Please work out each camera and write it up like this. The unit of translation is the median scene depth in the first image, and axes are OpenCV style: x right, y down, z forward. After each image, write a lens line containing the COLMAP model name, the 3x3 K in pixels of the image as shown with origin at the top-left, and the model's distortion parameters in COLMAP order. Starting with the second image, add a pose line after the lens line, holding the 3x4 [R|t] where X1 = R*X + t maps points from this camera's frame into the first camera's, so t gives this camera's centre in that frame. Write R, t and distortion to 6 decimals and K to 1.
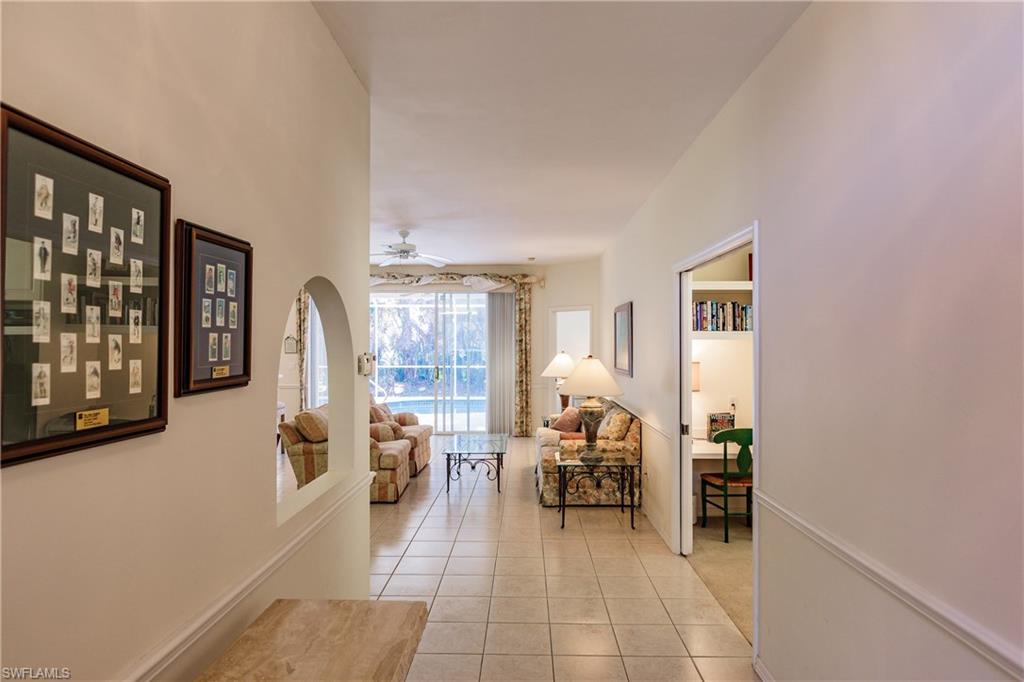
lens RADIAL K [[562.5, 0, 509.7], [0, 562.5, 344.9], [0, 0, 1]] dist [-0.005661, -0.000185]
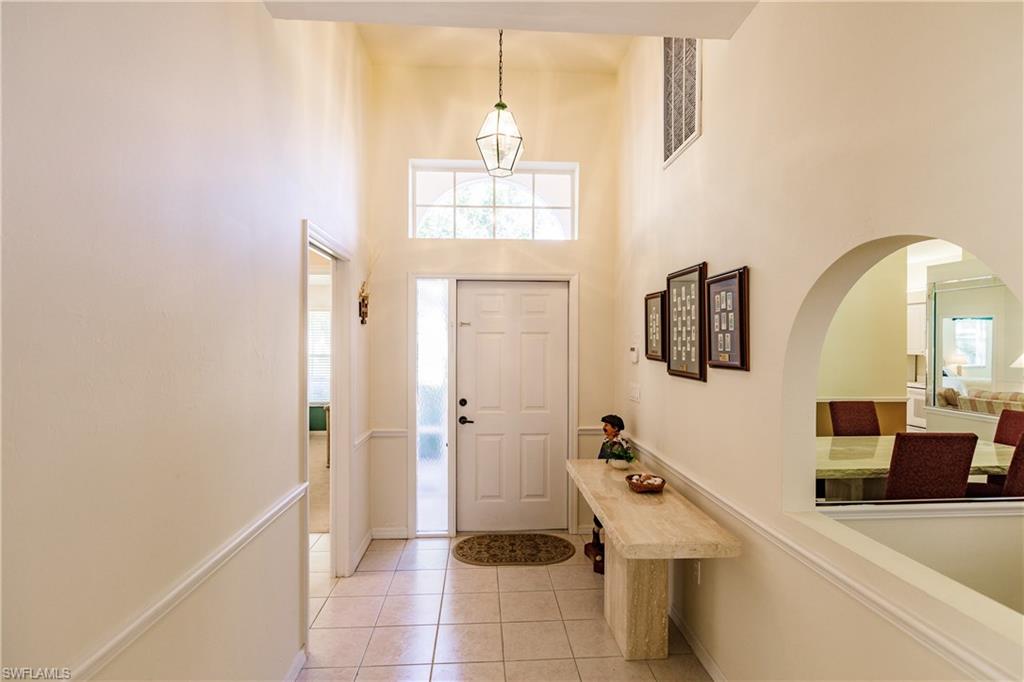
lens RADIAL K [[513.3, 0, 511.9], [0, 513.3, 336.0], [0, 0, 1]] dist [0.000030, 0.000001]
pose [[-0.994981, -0.003783, -0.099994, 0.251394], [-0.002748, 0.999941, -0.010491, 0.002815], [0.100028, -0.010164, -0.994933, 2.431280]]
